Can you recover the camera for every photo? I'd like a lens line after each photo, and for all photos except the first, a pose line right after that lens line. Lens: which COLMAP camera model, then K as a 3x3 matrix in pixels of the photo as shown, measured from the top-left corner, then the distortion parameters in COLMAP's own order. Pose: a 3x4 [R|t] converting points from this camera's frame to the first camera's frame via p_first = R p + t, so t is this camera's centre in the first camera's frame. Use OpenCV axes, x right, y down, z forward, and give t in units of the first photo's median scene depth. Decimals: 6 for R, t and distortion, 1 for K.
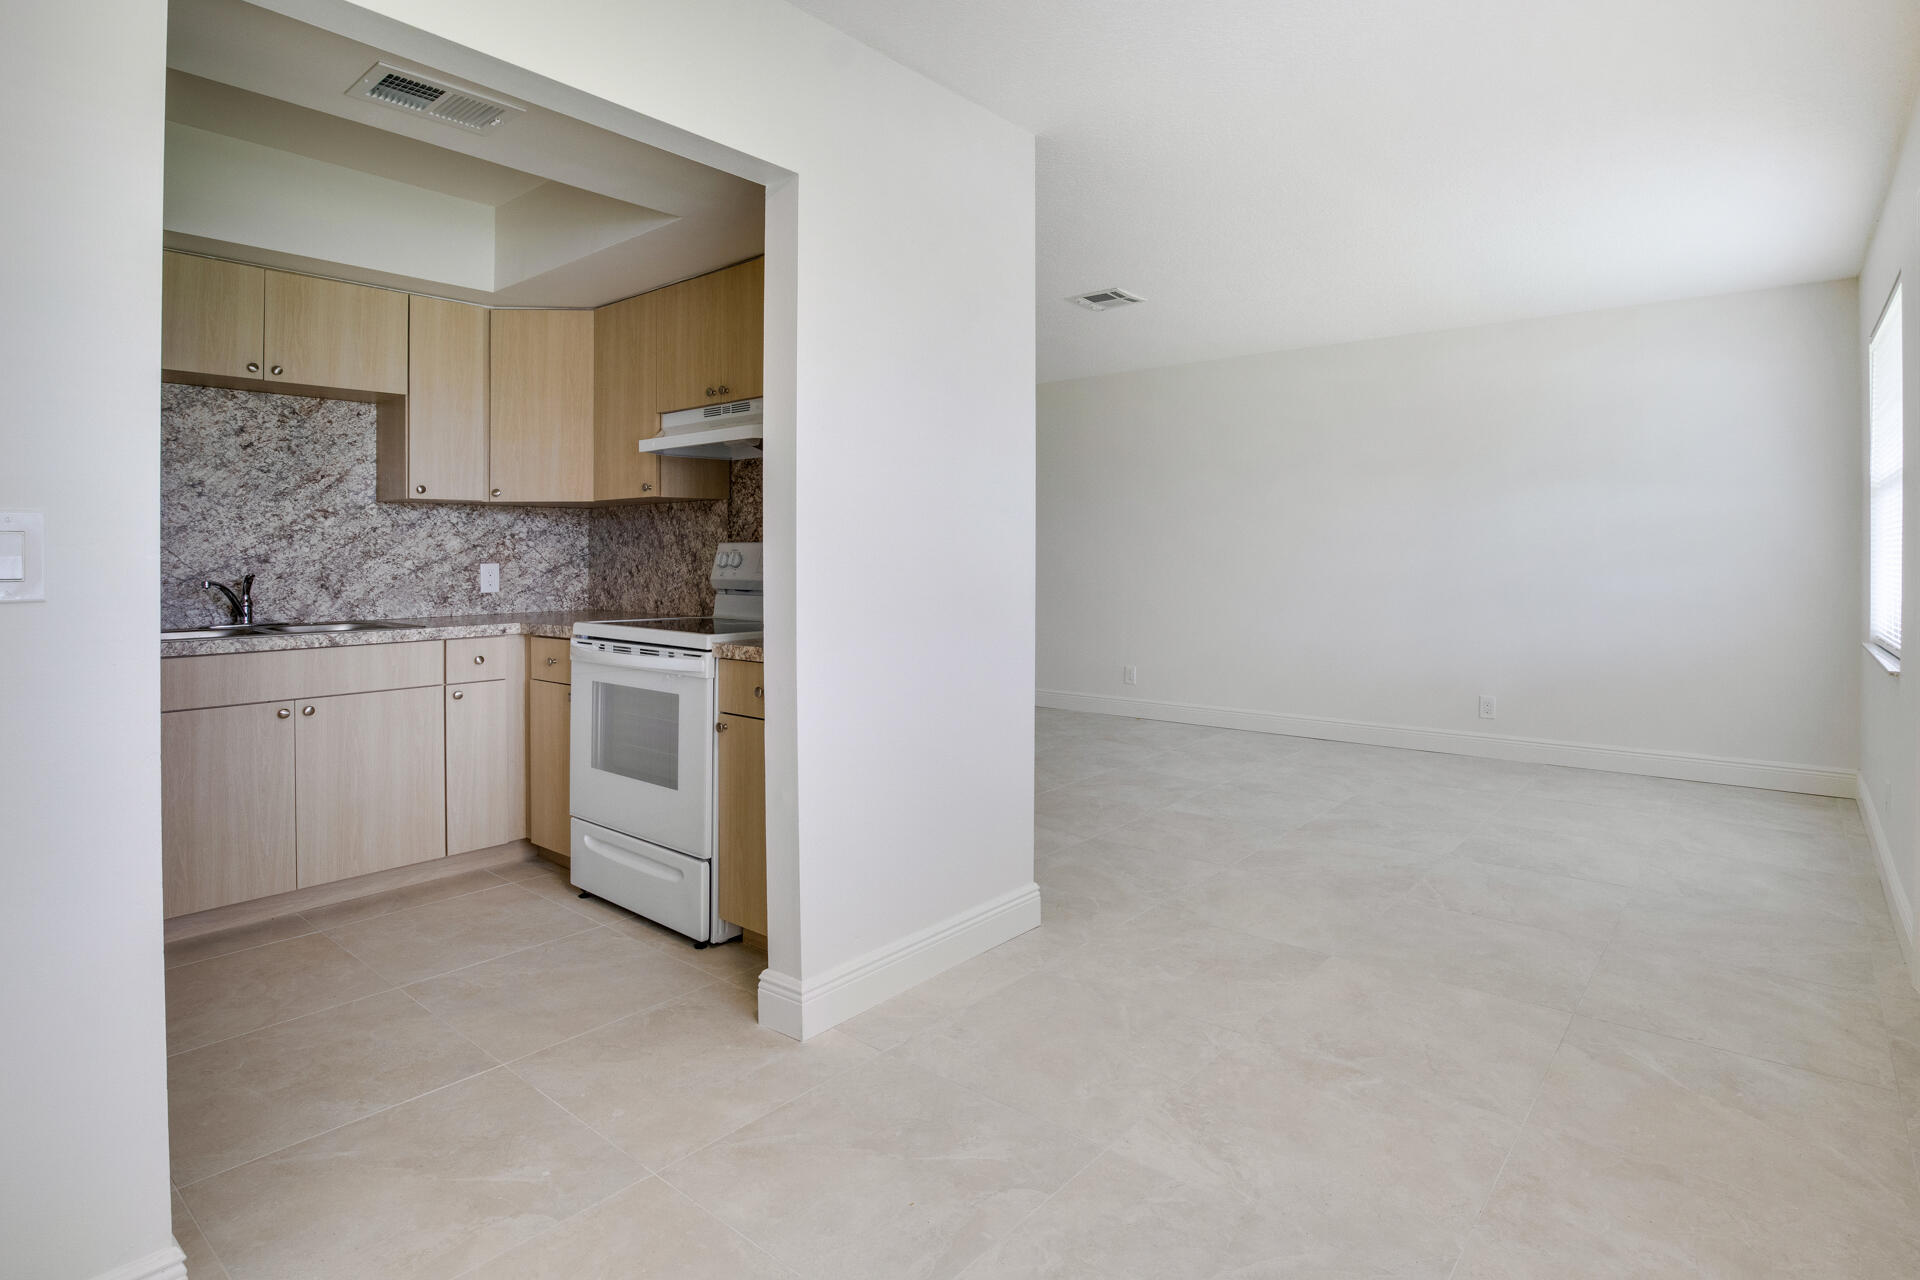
lens RADIAL K [[1016.7, 0, 947.4], [0, 1016.7, 560.0], [0, 0, 1]] dist [0.000137, 0.000411]
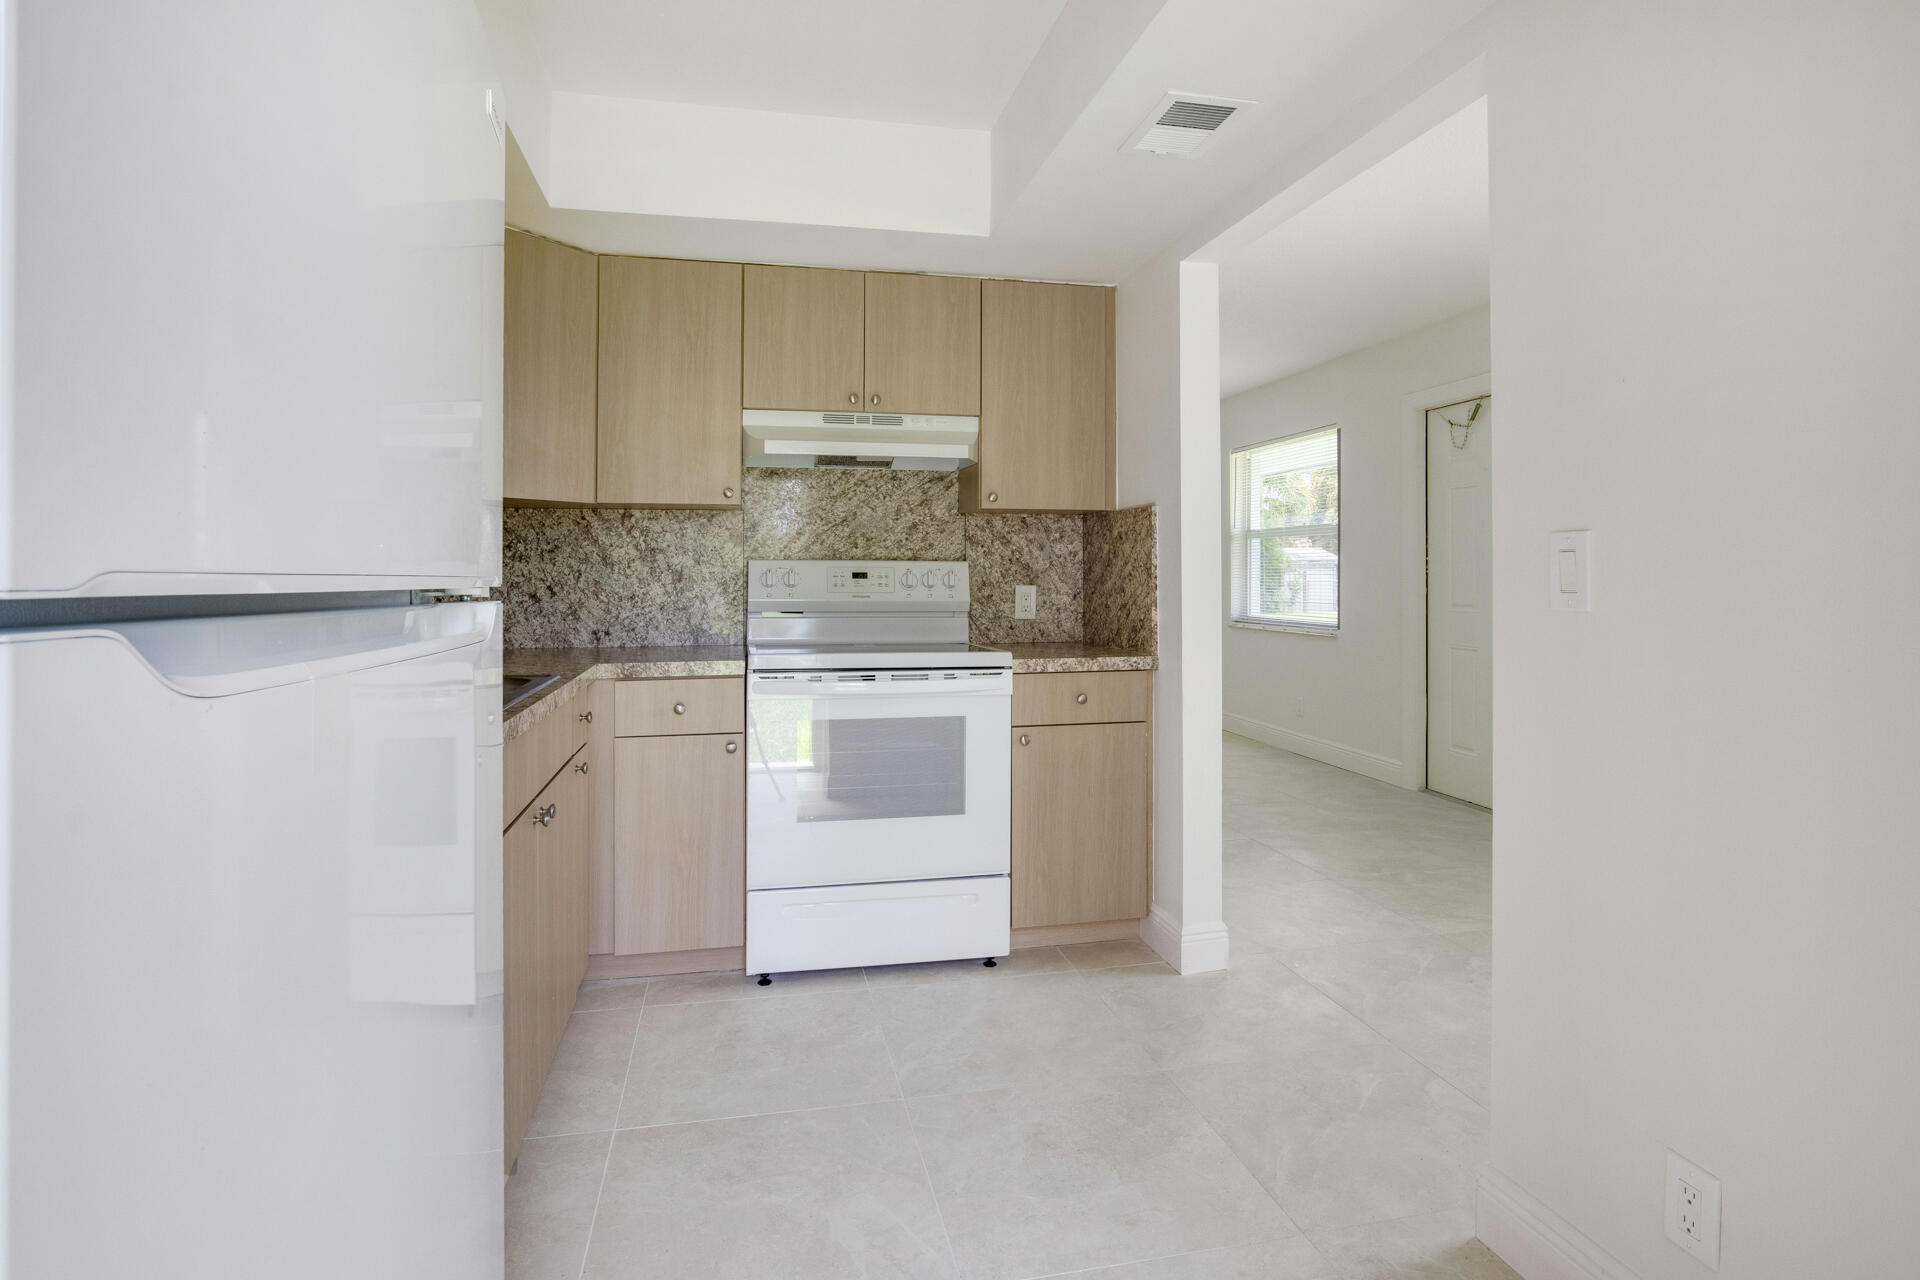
lens RADIAL K [[1016.7, 0, 953.4], [0, 1016.7, 575.8], [0, 0, 1]] dist [0.000137, 0.000411]
pose [[0.581934, -0.000264, 0.813236, -0.797341], [0.003612, 0.999991, -0.002260, -0.000356], [-0.813228, 0.004253, 0.581930, 0.327876]]
